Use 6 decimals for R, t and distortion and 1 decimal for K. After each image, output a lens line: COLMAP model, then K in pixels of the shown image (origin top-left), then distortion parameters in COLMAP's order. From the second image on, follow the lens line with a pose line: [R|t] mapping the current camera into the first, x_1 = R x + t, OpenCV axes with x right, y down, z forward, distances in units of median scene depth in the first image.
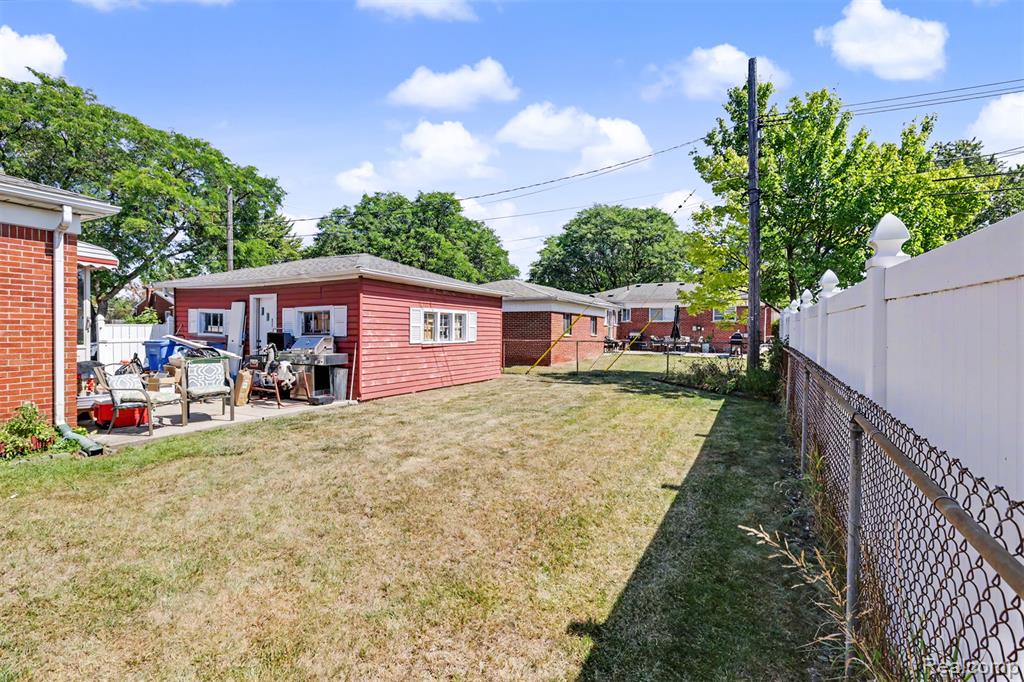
lens RADIAL K [[451.0, 0, 512.2], [0, 451.0, 337.7], [0, 0, 1]] dist [-0.001144, -0.000006]
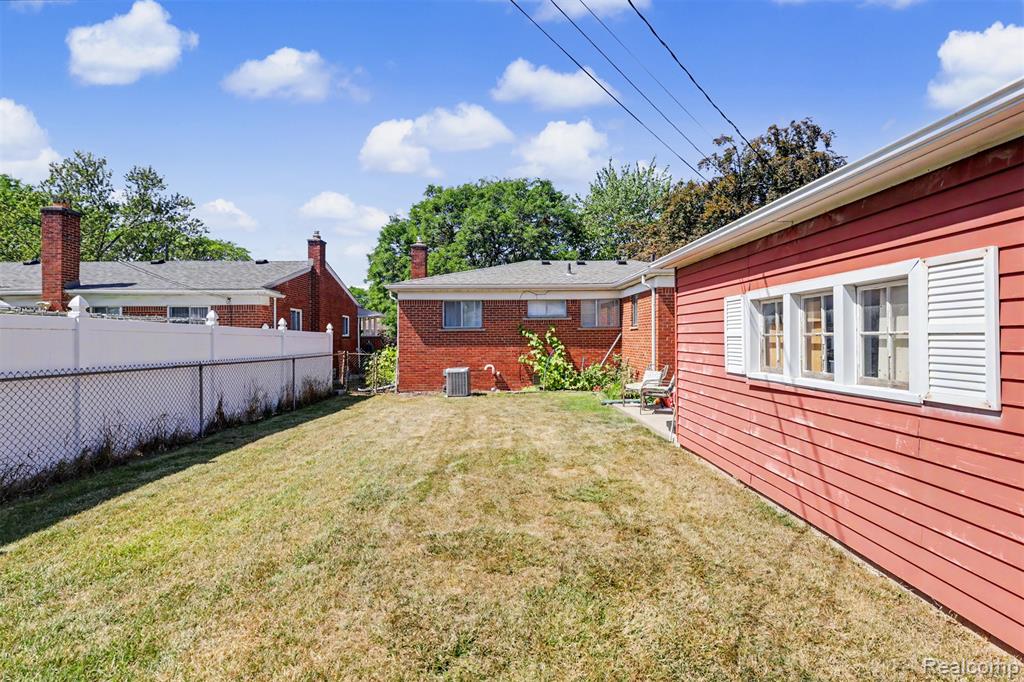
lens RADIAL K [[451.0, 0, 511.9], [0, 451.0, 339.7], [0, 0, 1]] dist [-0.001144, -0.000006]
pose [[-0.870924, -0.004444, -0.491397, 0.193004], [-0.007766, 0.999959, 0.004722, -0.020548], [0.491356, 0.007929, -0.870923, 1.182211]]
